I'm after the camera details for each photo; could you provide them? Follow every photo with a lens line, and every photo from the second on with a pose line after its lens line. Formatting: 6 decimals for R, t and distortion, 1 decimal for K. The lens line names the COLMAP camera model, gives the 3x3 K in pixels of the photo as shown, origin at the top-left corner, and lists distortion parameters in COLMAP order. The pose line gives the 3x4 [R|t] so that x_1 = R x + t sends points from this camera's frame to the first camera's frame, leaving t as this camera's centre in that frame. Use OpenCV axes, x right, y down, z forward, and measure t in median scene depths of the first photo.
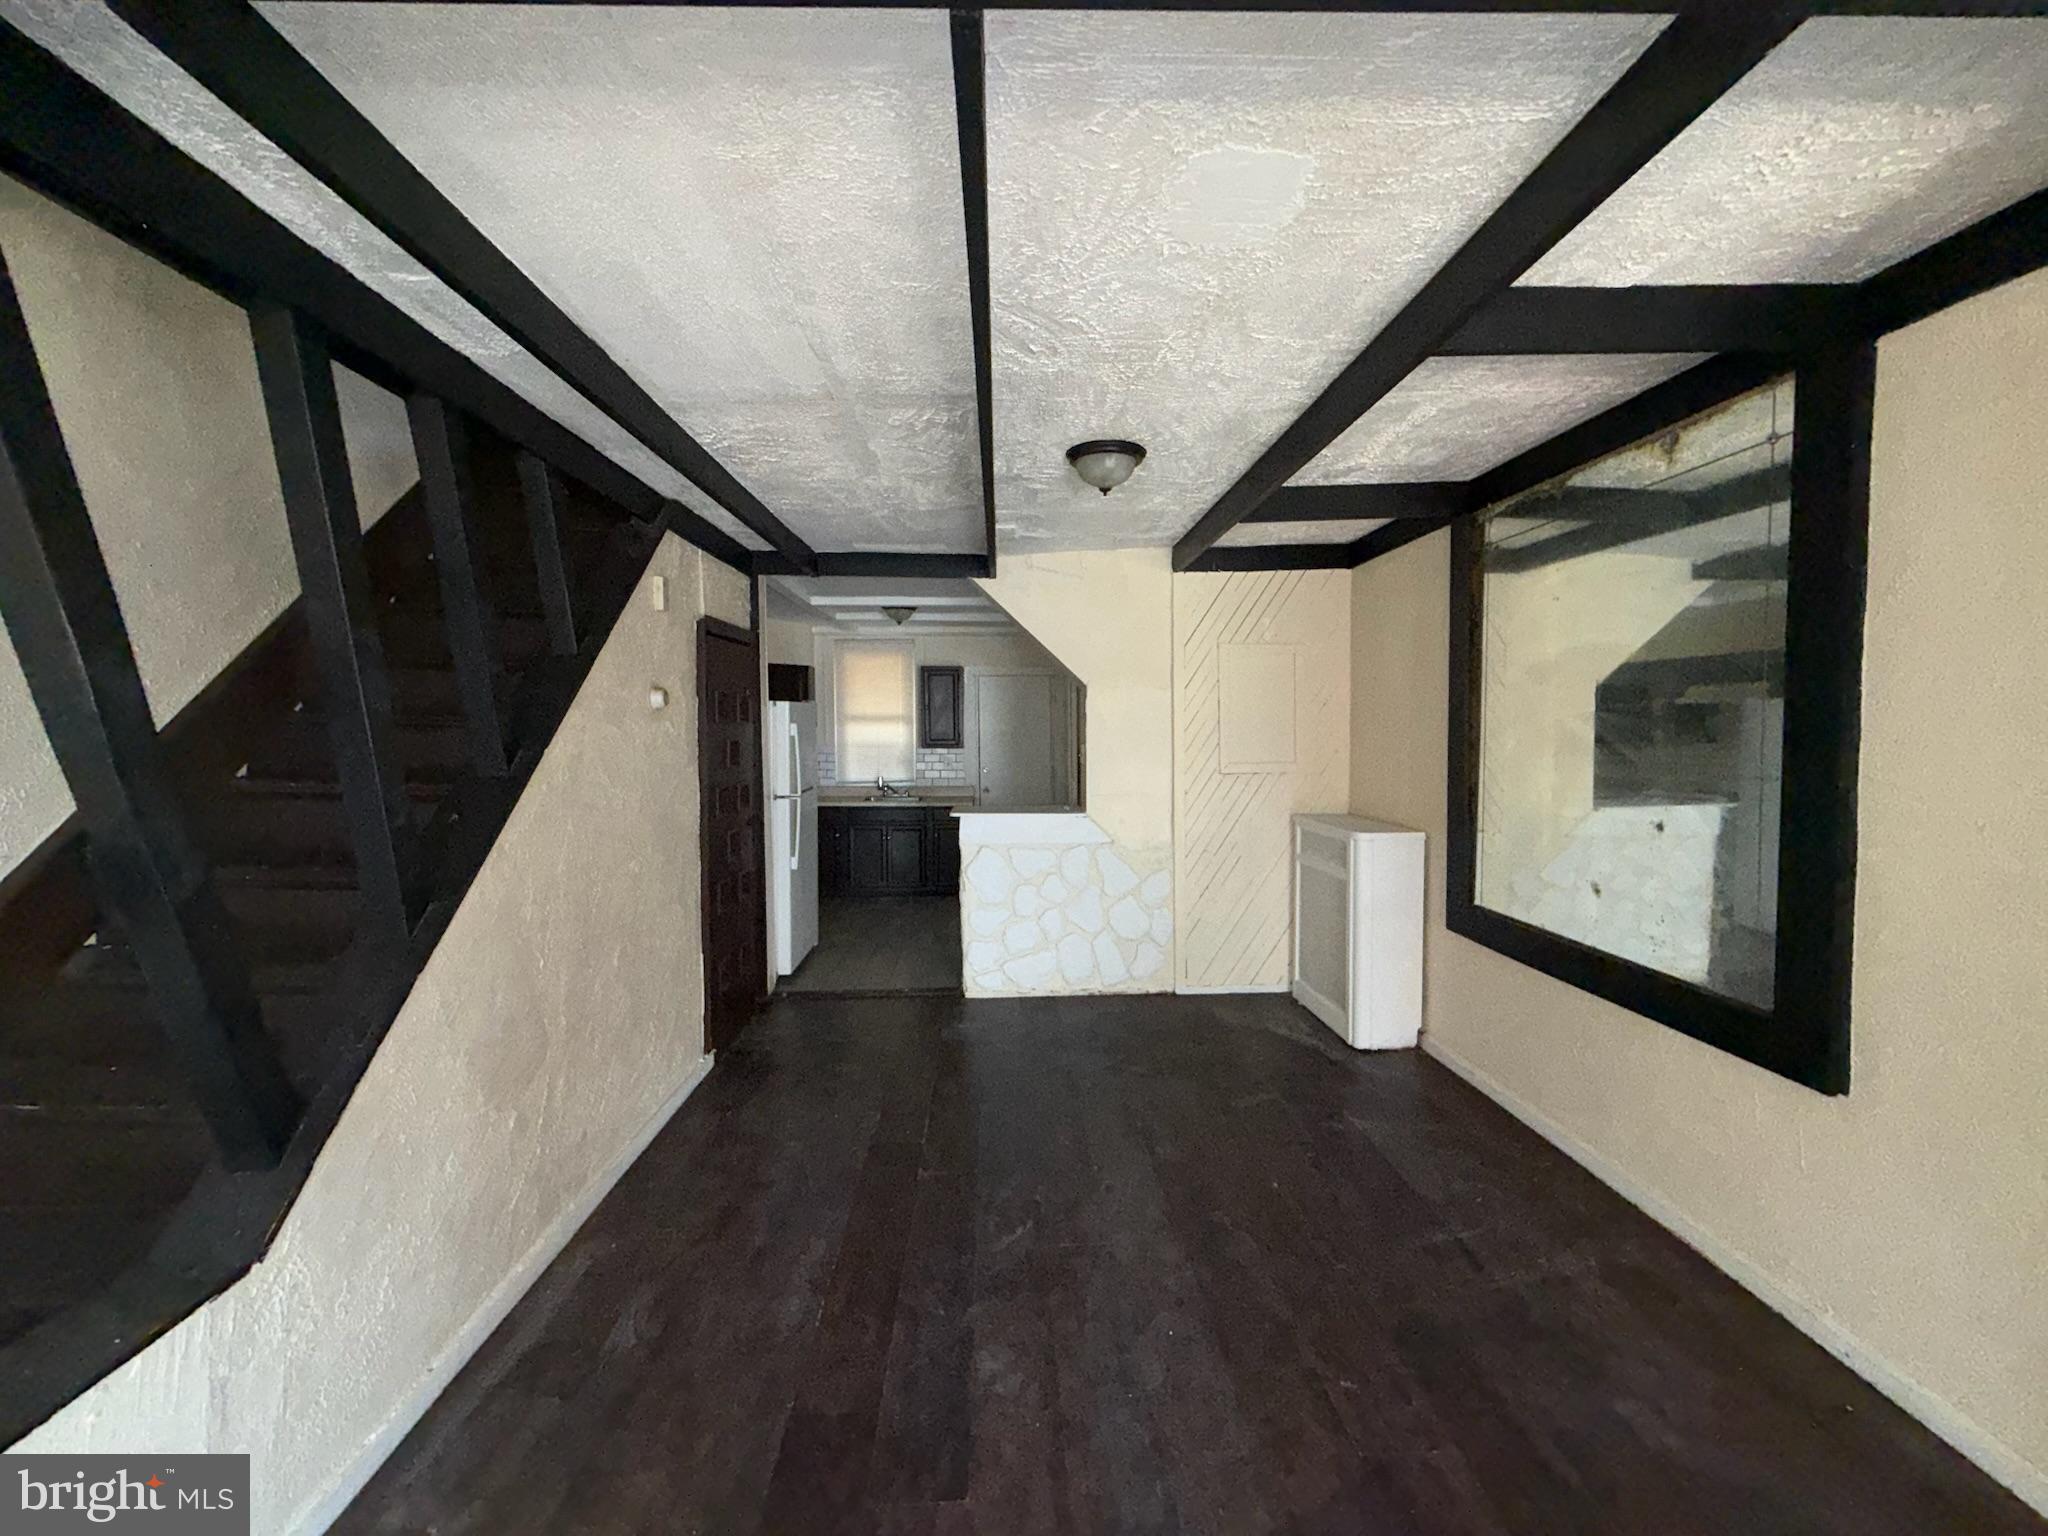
lens RADIAL K [[810.5, 0, 1020.1], [0, 810.5, 774.1], [0, 0, 1]] dist [-0.001253, -0.000075]
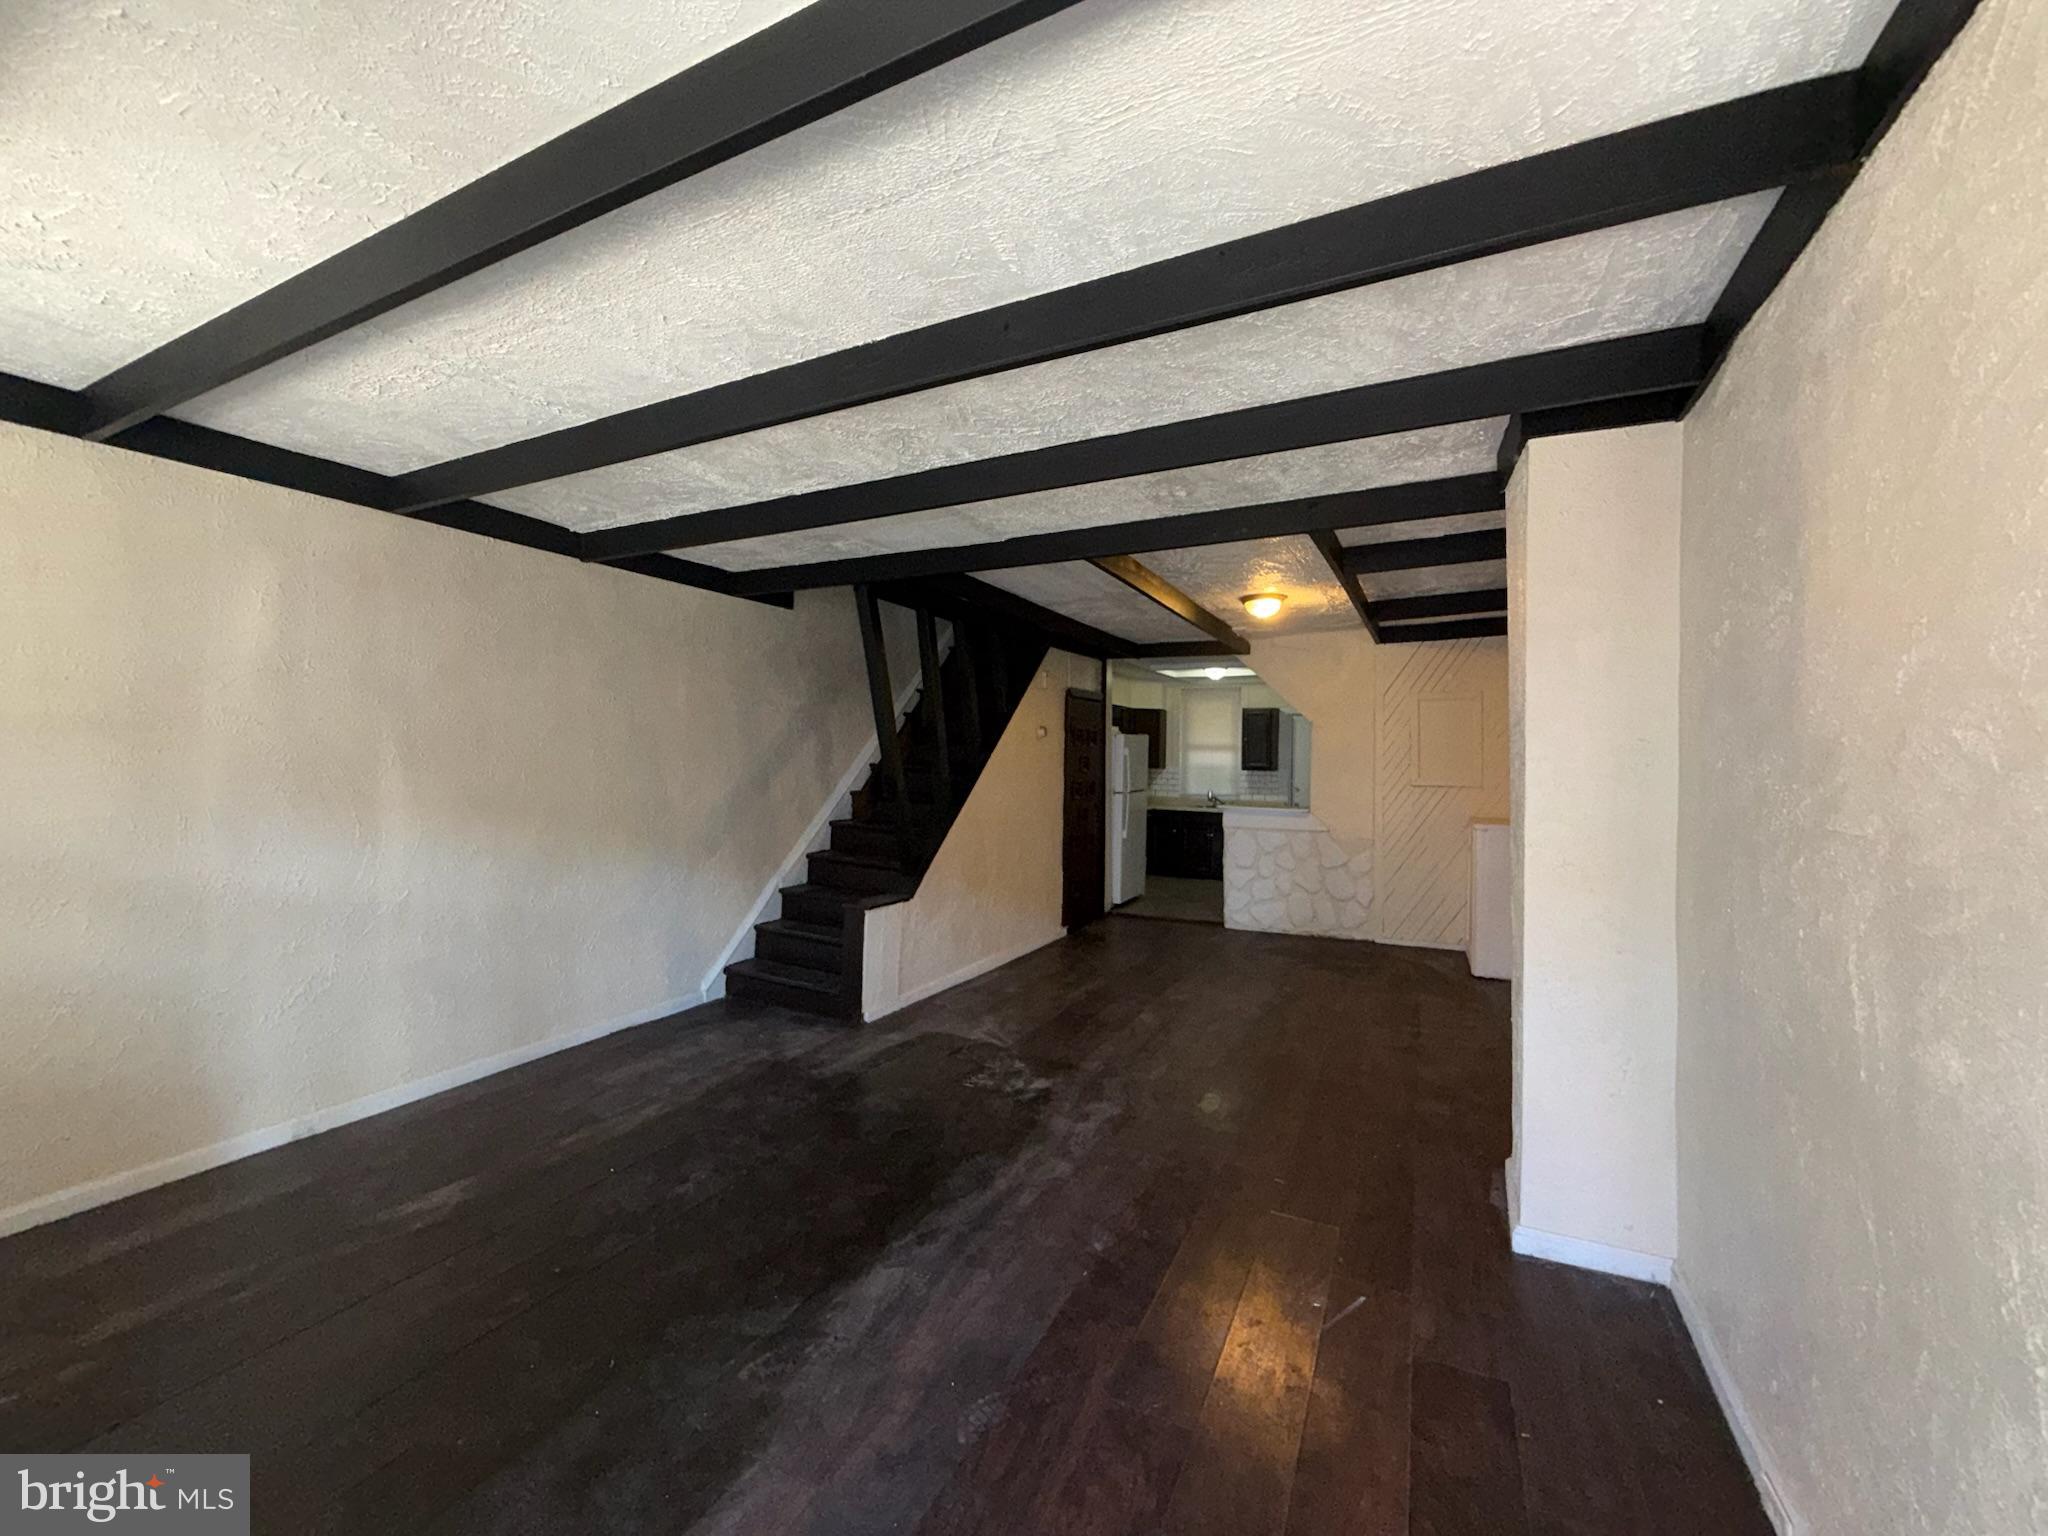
lens RADIAL K [[810.5, 0, 1015.0], [0, 810.5, 772.6], [0, 0, 1]] dist [-0.001253, -0.000075]
pose [[0.873092, 0.021232, -0.487093, 0.327912], [-0.043422, 0.998468, -0.034309, 0.055054], [0.485618, 0.051106, 0.872676, -0.541699]]
